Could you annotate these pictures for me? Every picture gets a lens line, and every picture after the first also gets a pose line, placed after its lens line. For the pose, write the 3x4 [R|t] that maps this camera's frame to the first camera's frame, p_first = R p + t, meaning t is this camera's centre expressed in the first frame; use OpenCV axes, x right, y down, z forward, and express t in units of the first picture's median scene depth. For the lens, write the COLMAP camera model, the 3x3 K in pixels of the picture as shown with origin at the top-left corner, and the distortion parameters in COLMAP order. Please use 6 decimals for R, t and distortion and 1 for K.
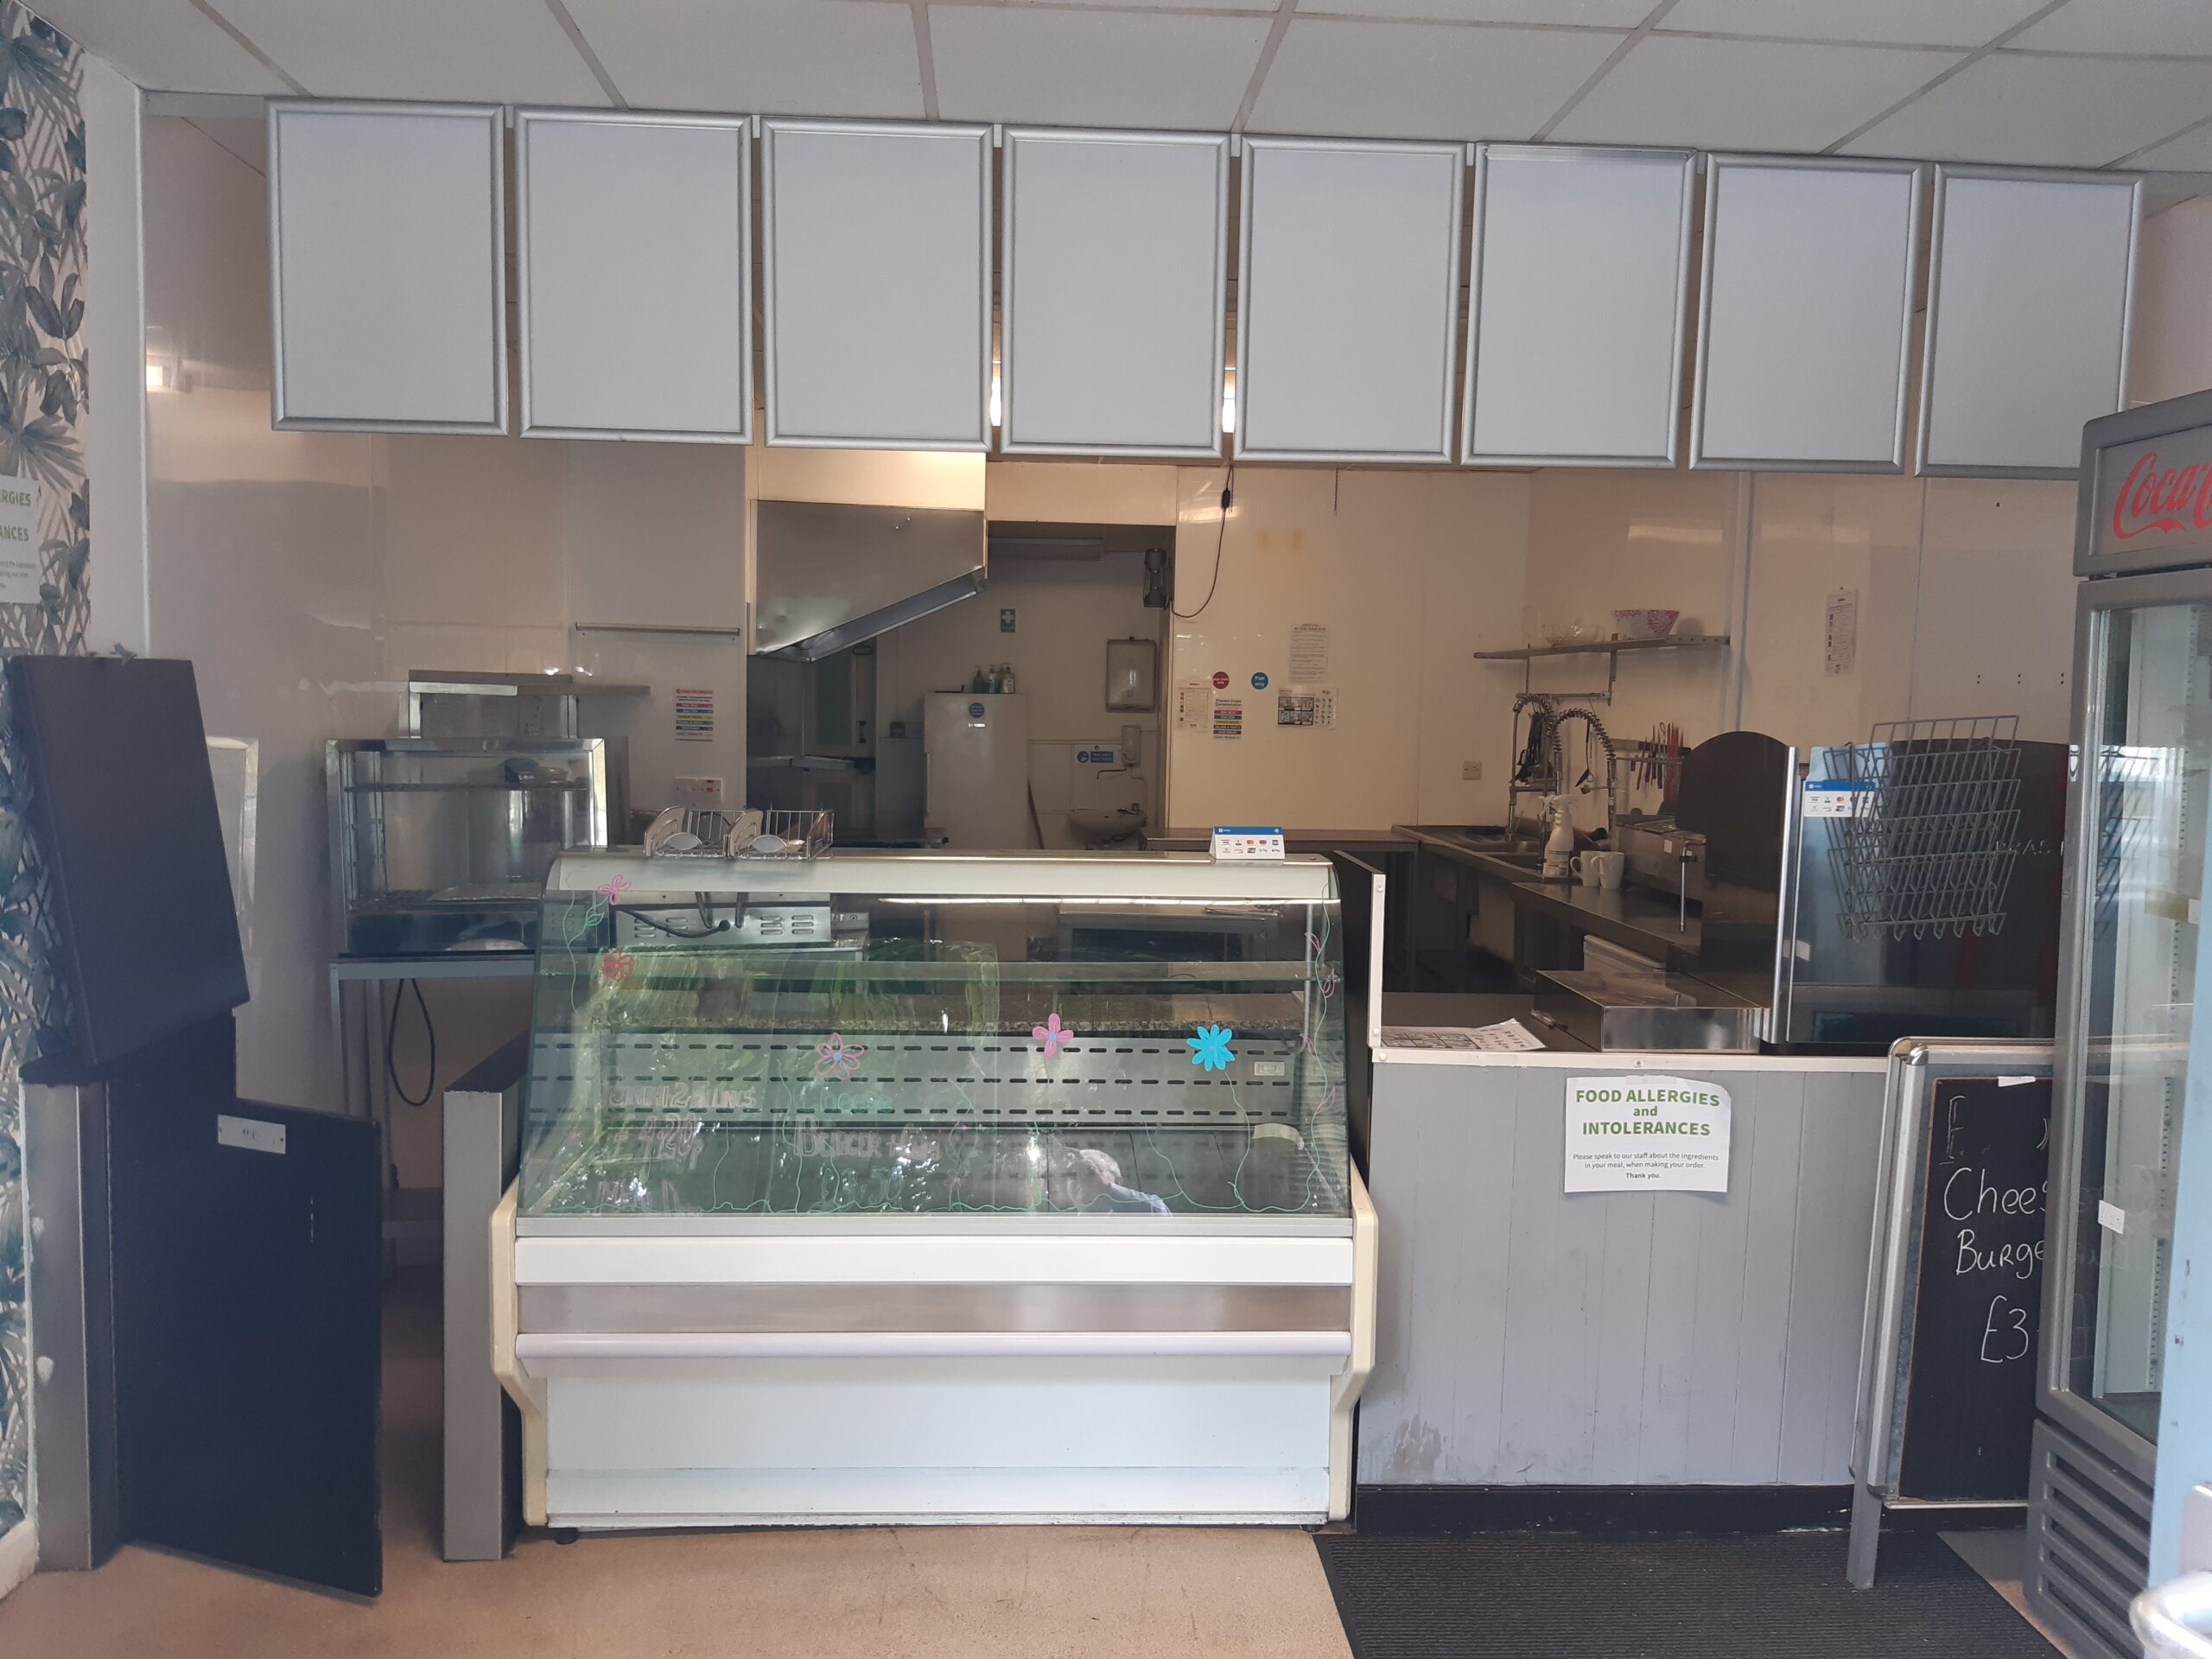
lens RADIAL K [[1691.6, 0, 1106.0], [0, 1691.6, 829.5], [0, 0, 1]] dist [0.111634, -0.203841]
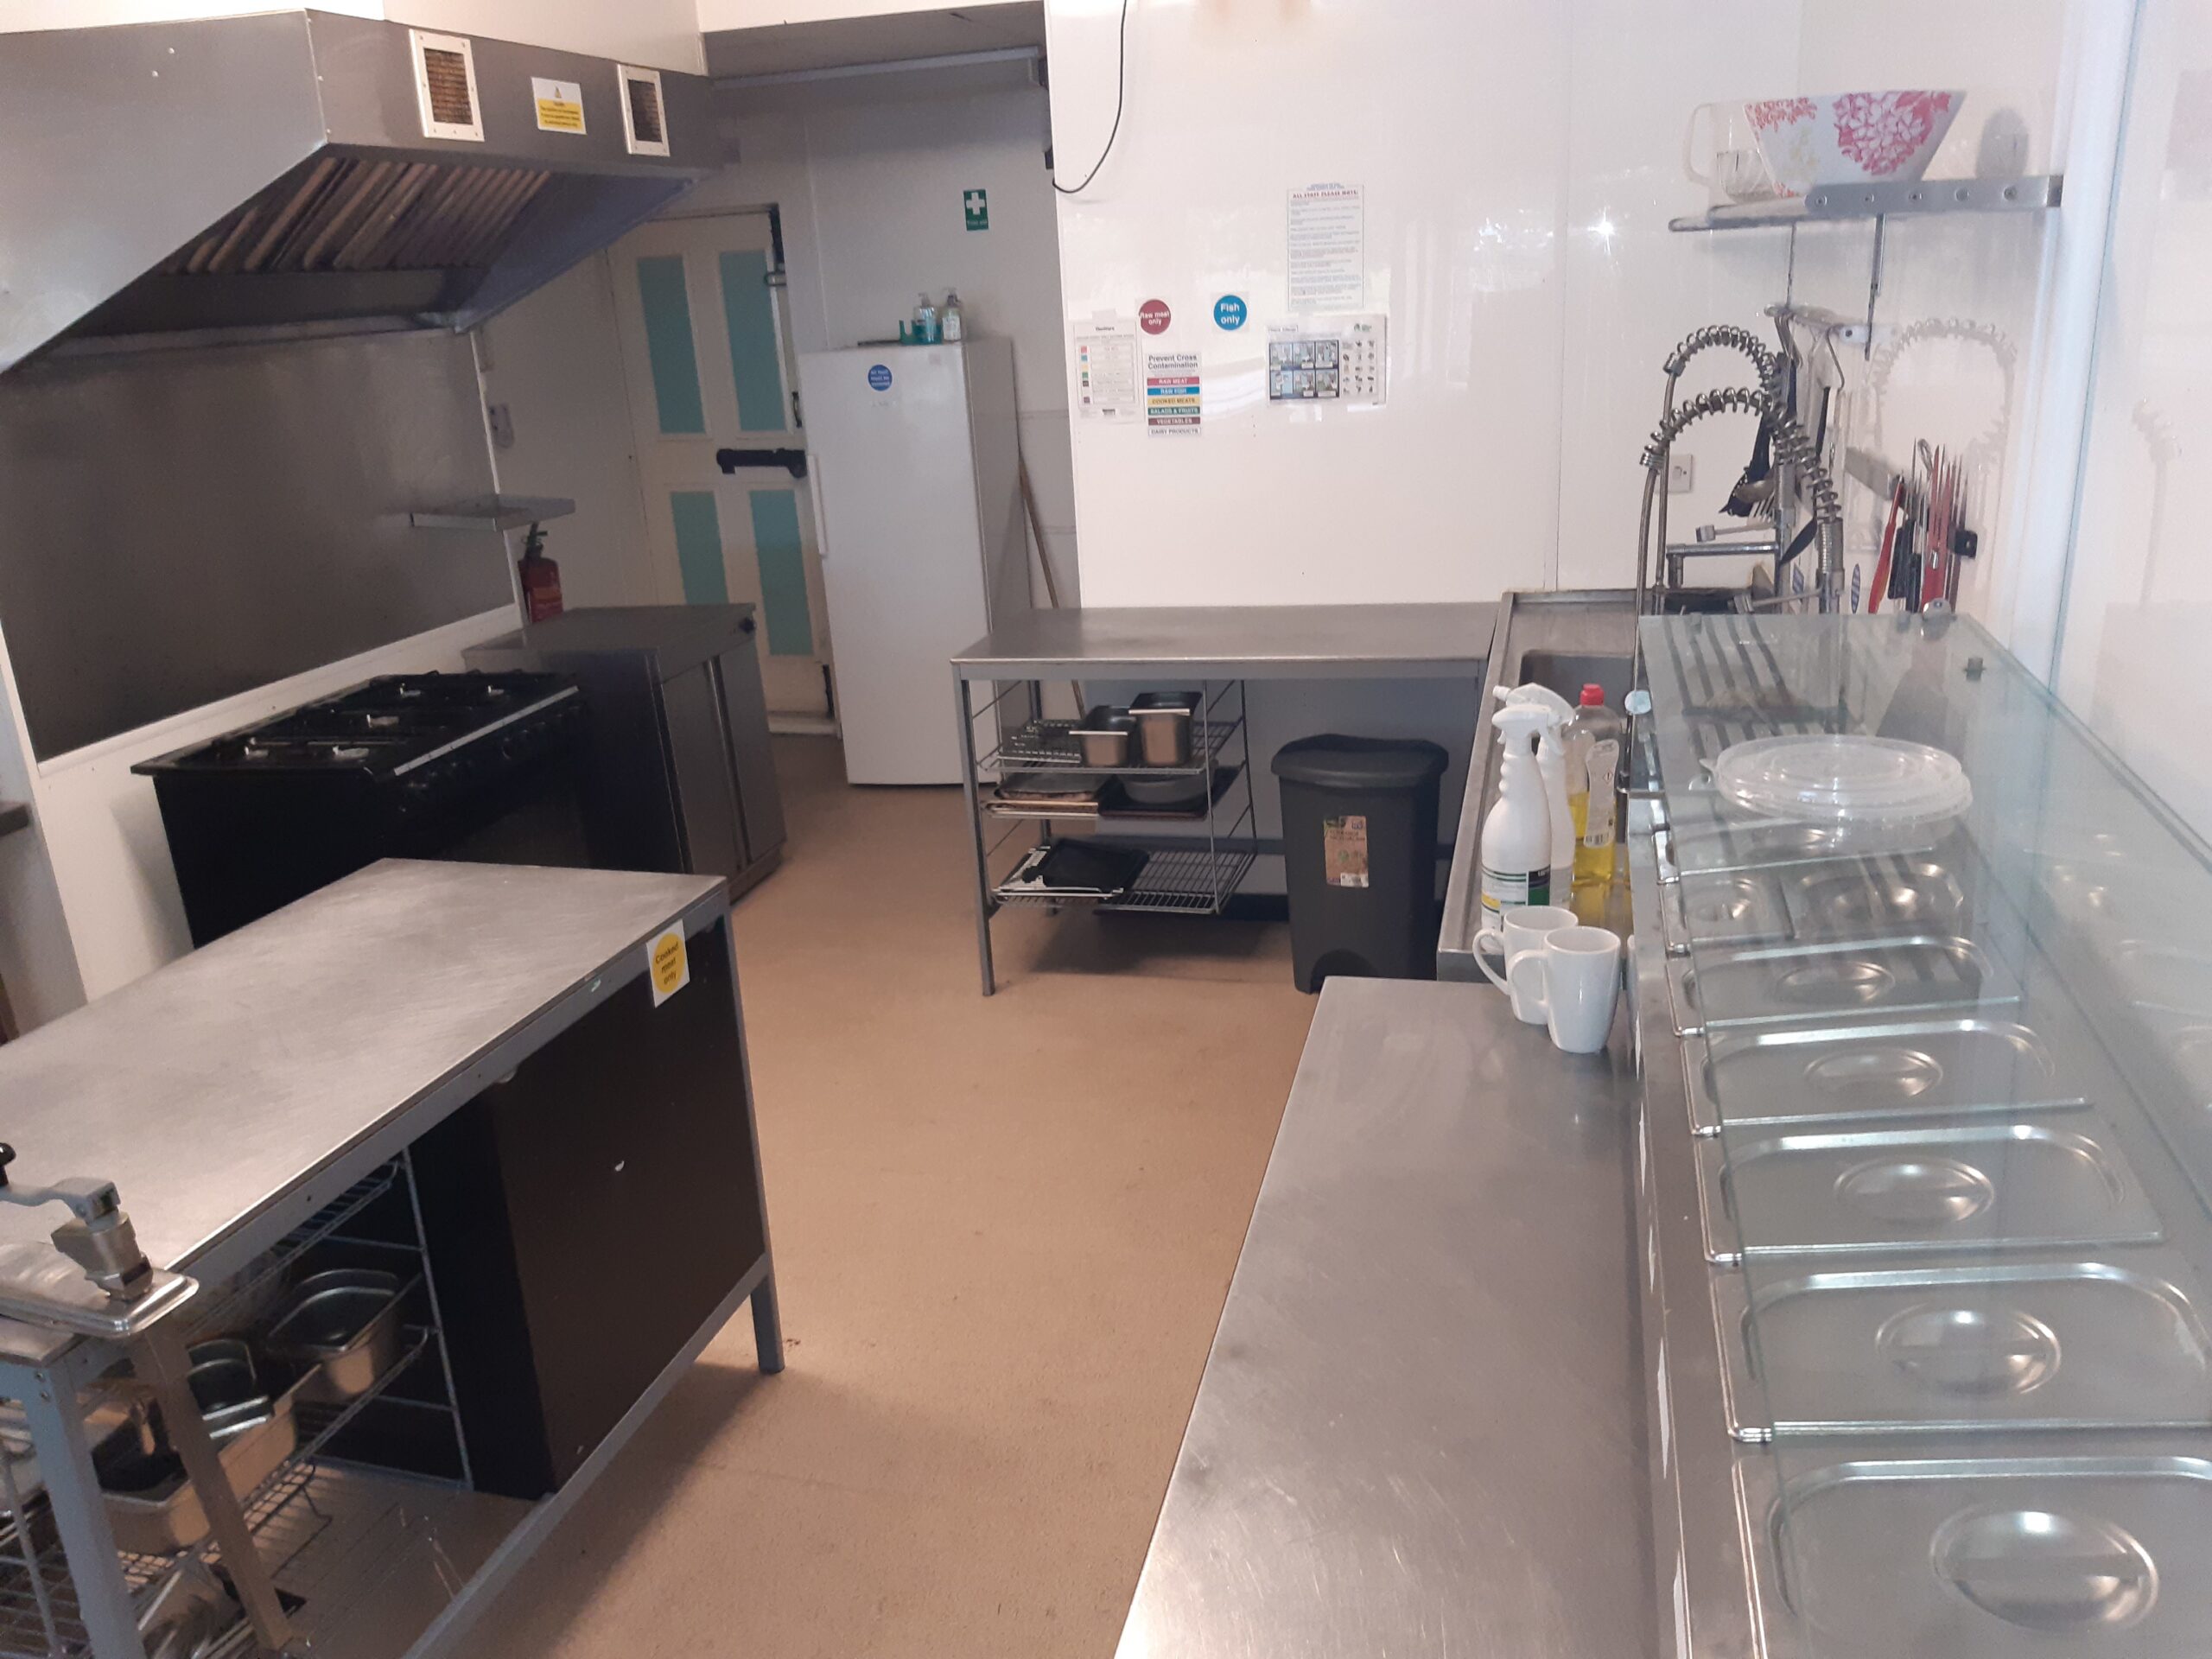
lens RADIAL K [[1691.6, 0, 1106.0], [0, 1691.6, 829.5], [0, 0, 1]] dist [0.111634, -0.203841]
pose [[0.951038, 0.026133, -0.307966, 0.542038], [0.048671, 0.971324, 0.232726, -0.145684], [0.305216, -0.236320, 0.922494, 1.203252]]
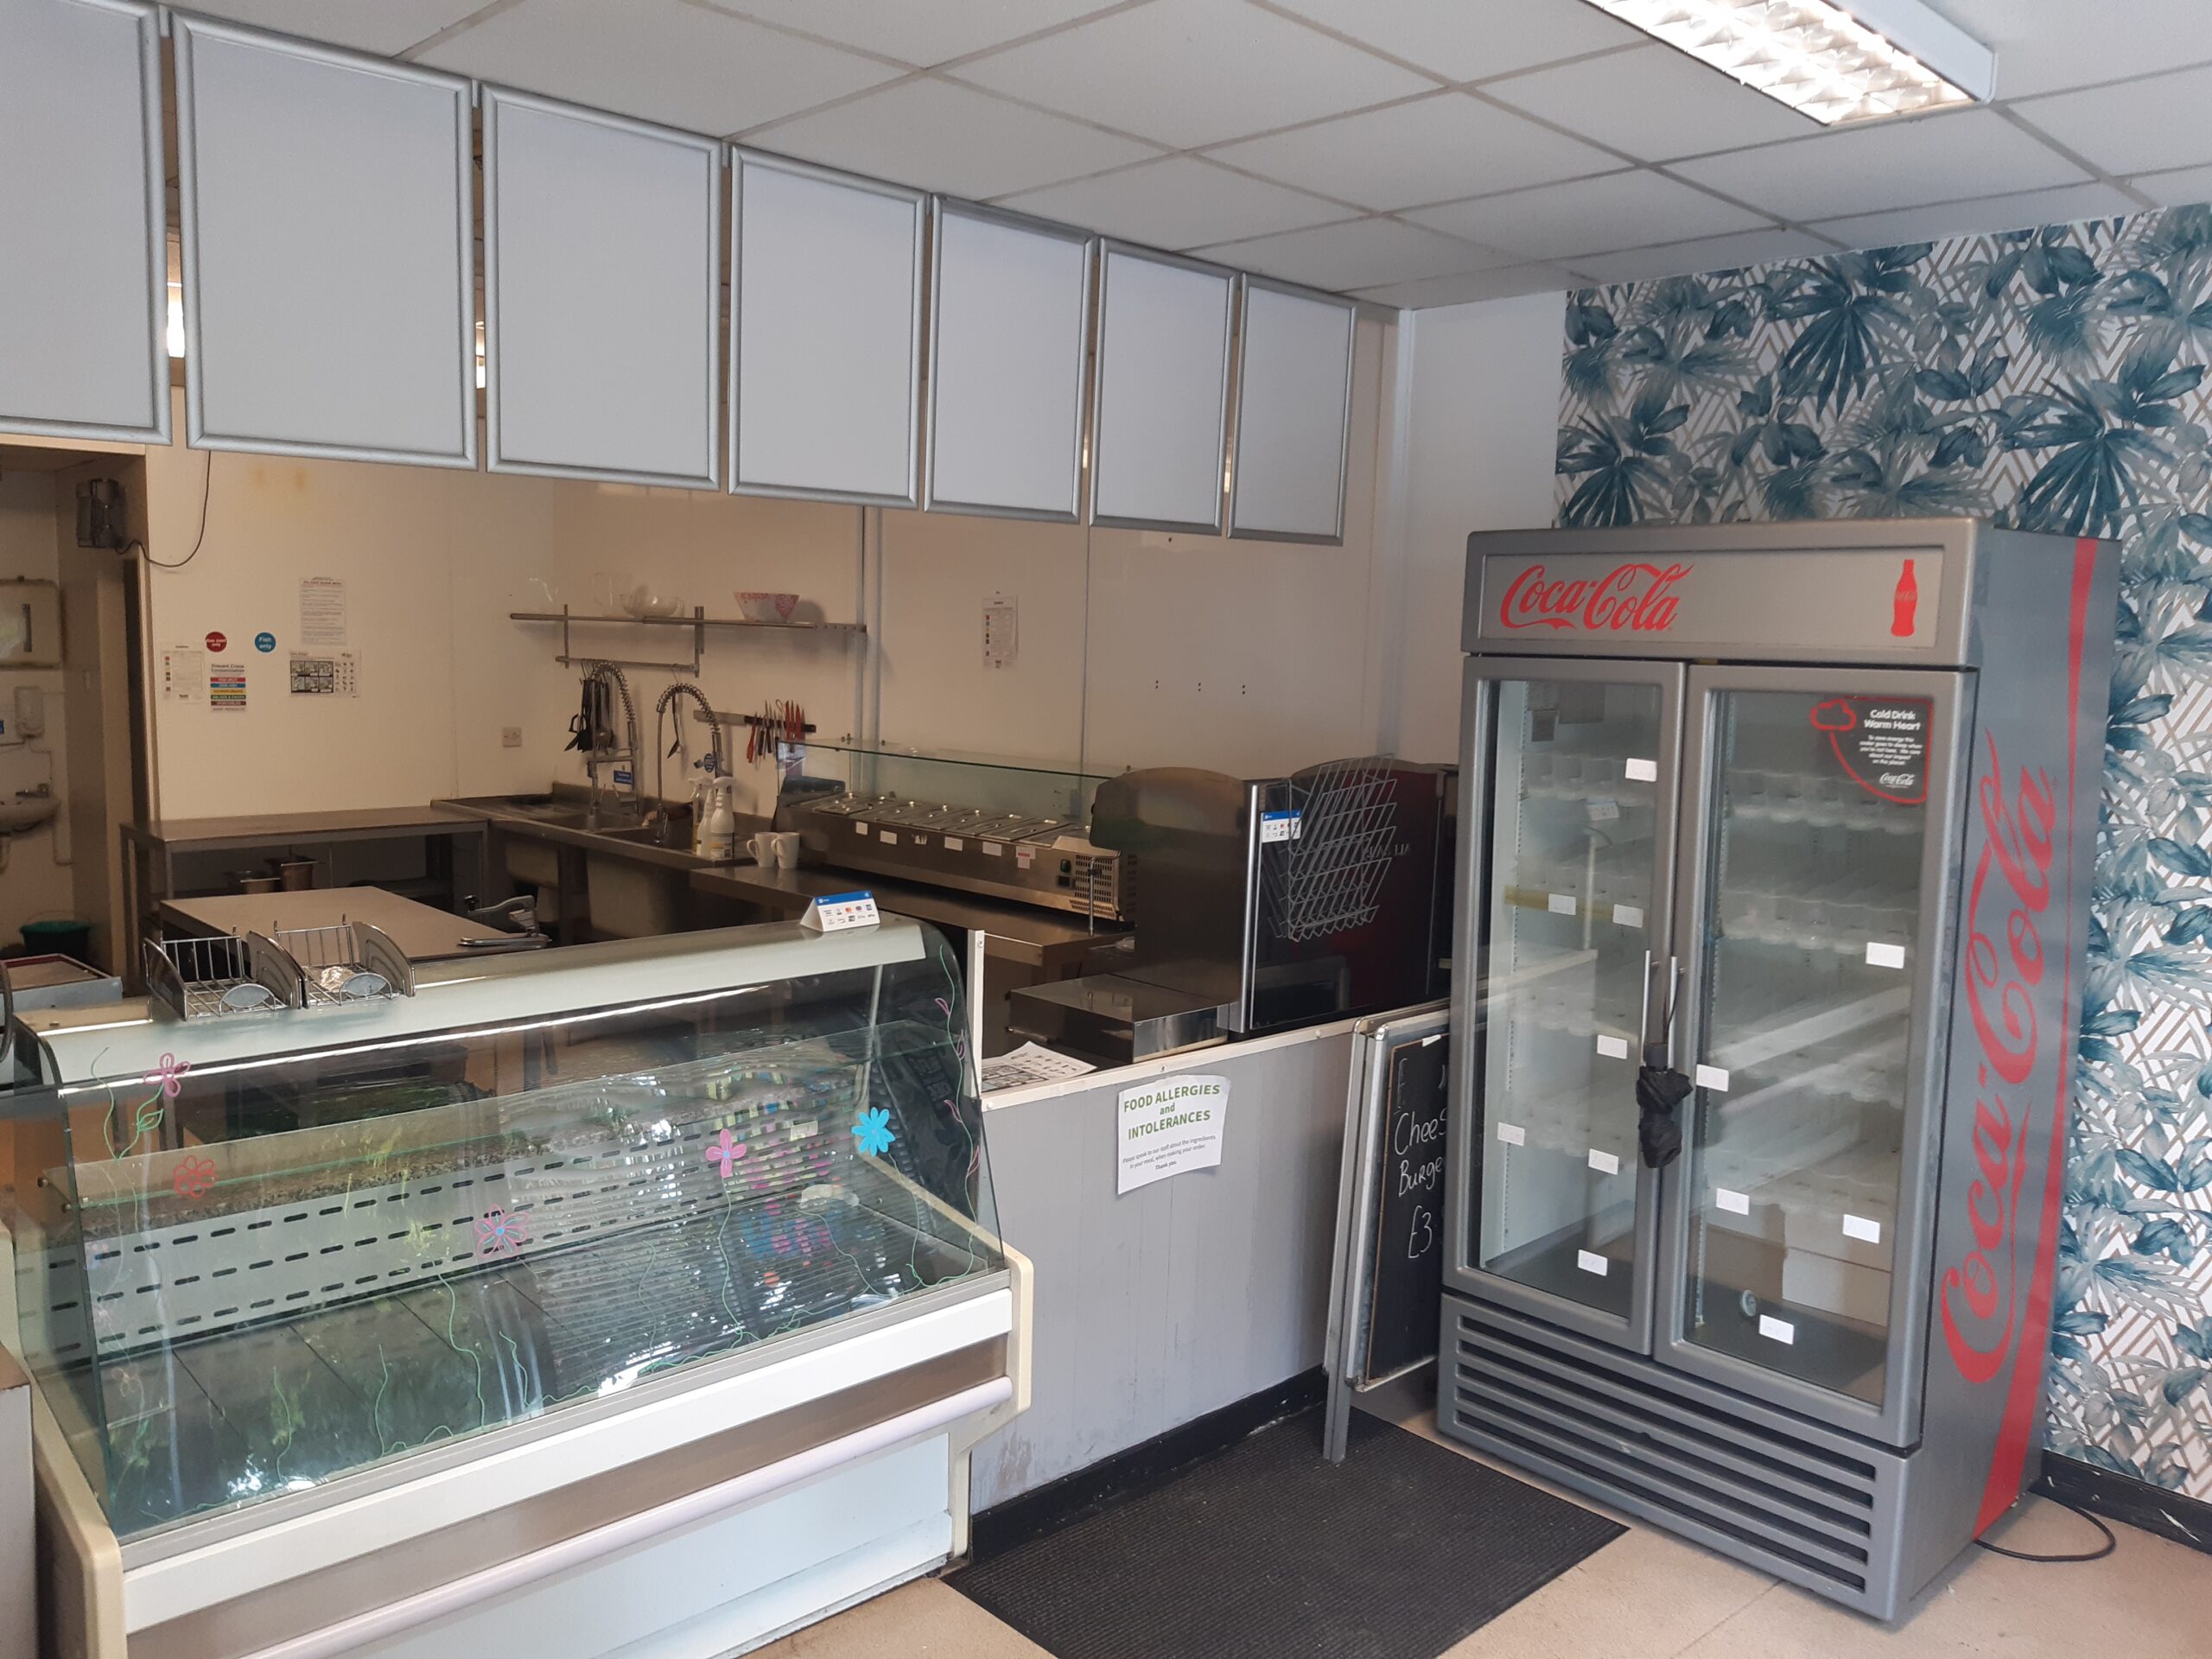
lens RADIAL K [[1691.6, 0, 1106.0], [0, 1691.6, 829.5], [0, 0, 1]] dist [0.111634, -0.203841]
pose [[0.757356, -0.074143, 0.648780, -0.394090], [0.039076, 0.996899, 0.068312, -0.090431], [-0.651832, -0.026385, 0.757904, 0.156132]]
